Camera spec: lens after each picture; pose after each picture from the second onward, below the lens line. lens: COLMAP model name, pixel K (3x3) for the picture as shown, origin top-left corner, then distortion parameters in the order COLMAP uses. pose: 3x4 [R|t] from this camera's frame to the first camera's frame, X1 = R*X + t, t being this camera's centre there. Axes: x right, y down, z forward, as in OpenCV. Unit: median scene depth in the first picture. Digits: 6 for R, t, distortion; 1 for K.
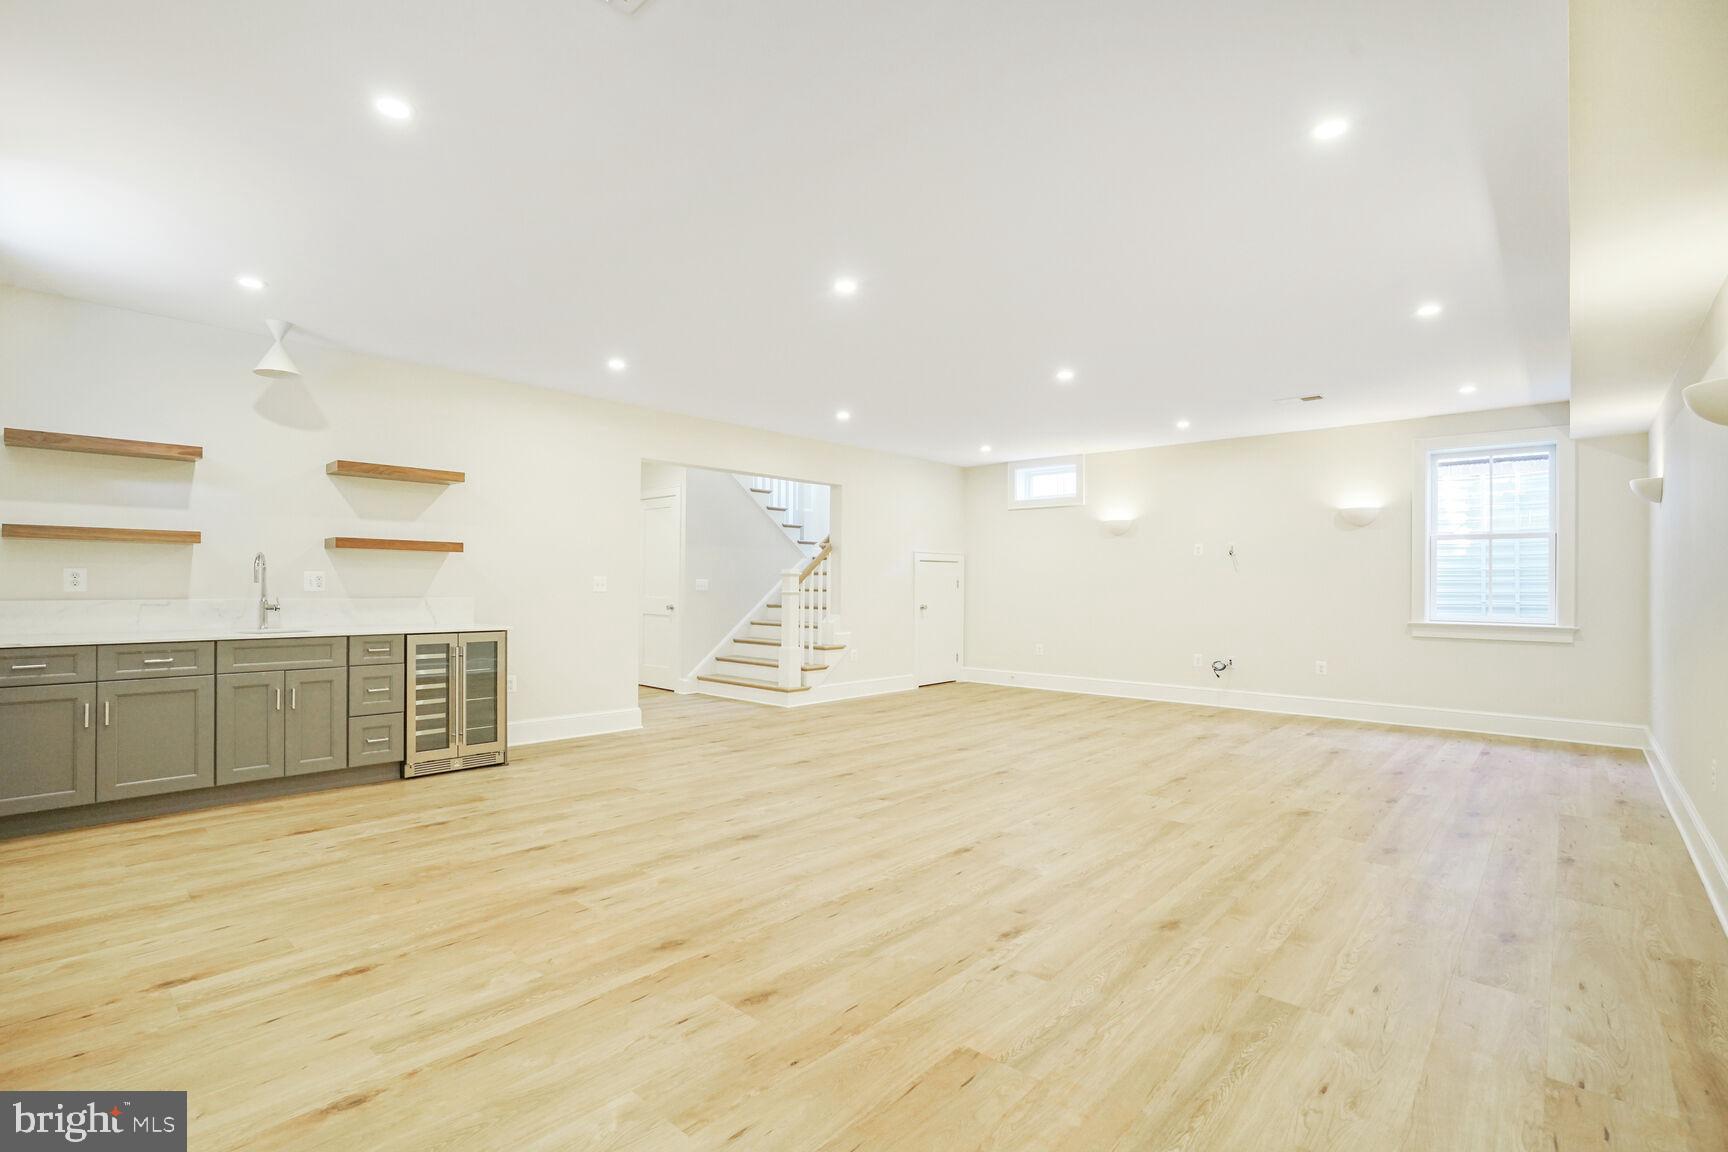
lens RADIAL K [[793.8, 0, 817.0], [0, 793.8, 579.4], [0, 0, 1]] dist [-0.036379, 0.008509]
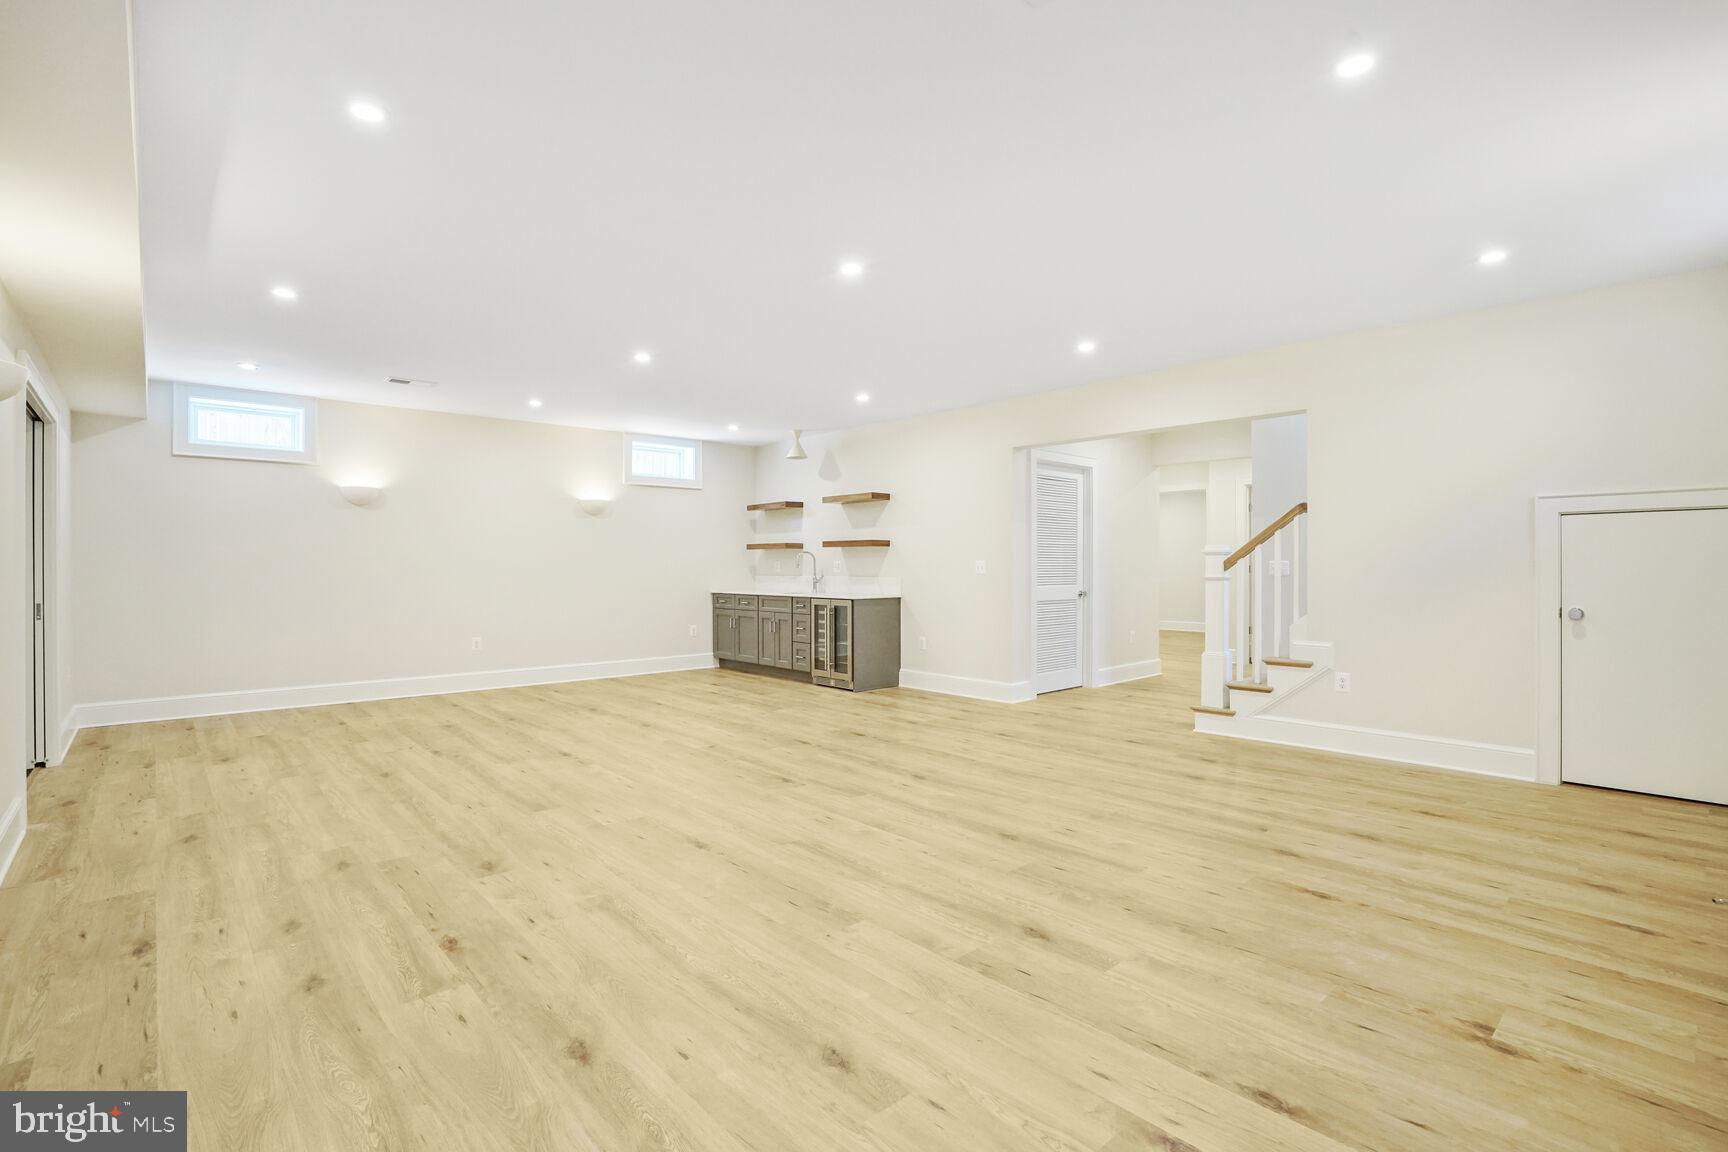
lens RADIAL K [[793.8, 0, 862.8], [0, 793.8, 576.6], [0, 0, 1]] dist [-0.036379, 0.008509]
pose [[-0.060661, 0.004044, -0.998150, 1.266667], [0.009827, 0.999946, 0.003454, 0.021971], [0.998110, -0.009599, -0.060698, 1.319306]]
